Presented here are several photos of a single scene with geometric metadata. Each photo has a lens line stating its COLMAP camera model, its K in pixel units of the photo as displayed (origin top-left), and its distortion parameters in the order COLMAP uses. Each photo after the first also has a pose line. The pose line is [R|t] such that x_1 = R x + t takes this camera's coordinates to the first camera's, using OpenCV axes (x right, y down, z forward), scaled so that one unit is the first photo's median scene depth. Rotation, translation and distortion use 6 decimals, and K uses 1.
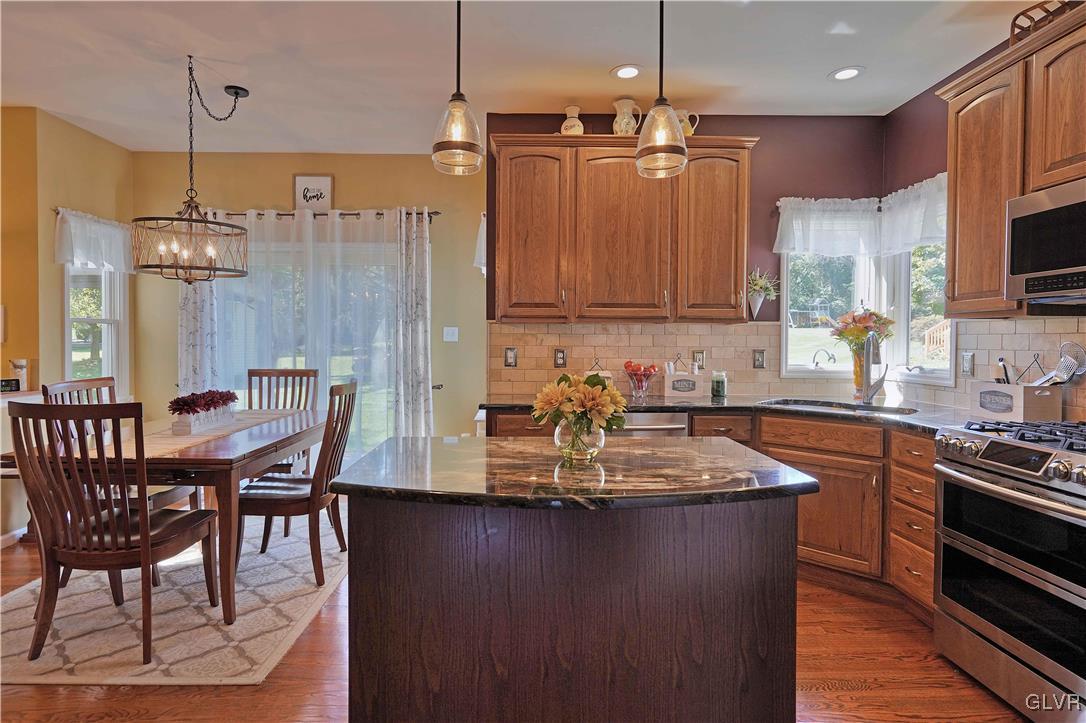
lens RADIAL K [[563.6, 0, 540.6], [0, 563.6, 352.2], [0, 0, 1]] dist [-0.001218, -0.000428]
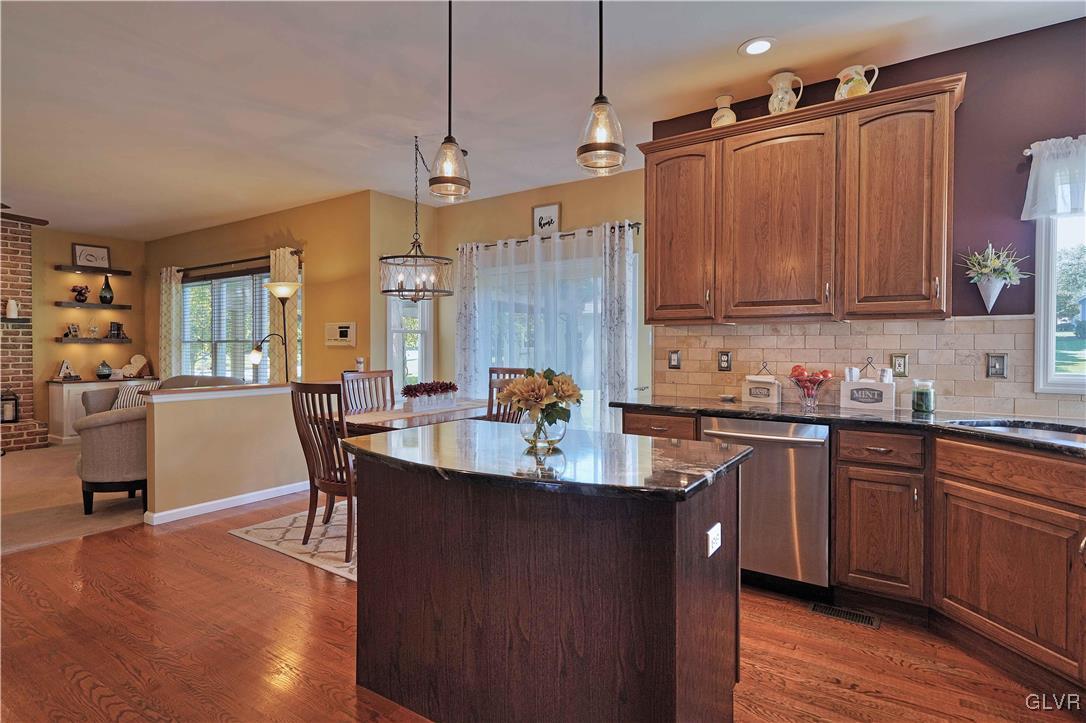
lens RADIAL K [[550.9, 0, 545.7], [0, 550.9, 355.8], [0, 0, 1]] dist [0.005088, 0.000084]
pose [[0.823293, 0.006131, -0.567584, 0.344446], [-0.010242, 0.999939, -0.004055, 0.009251], [0.567524, 0.009152, 0.823306, 0.065506]]
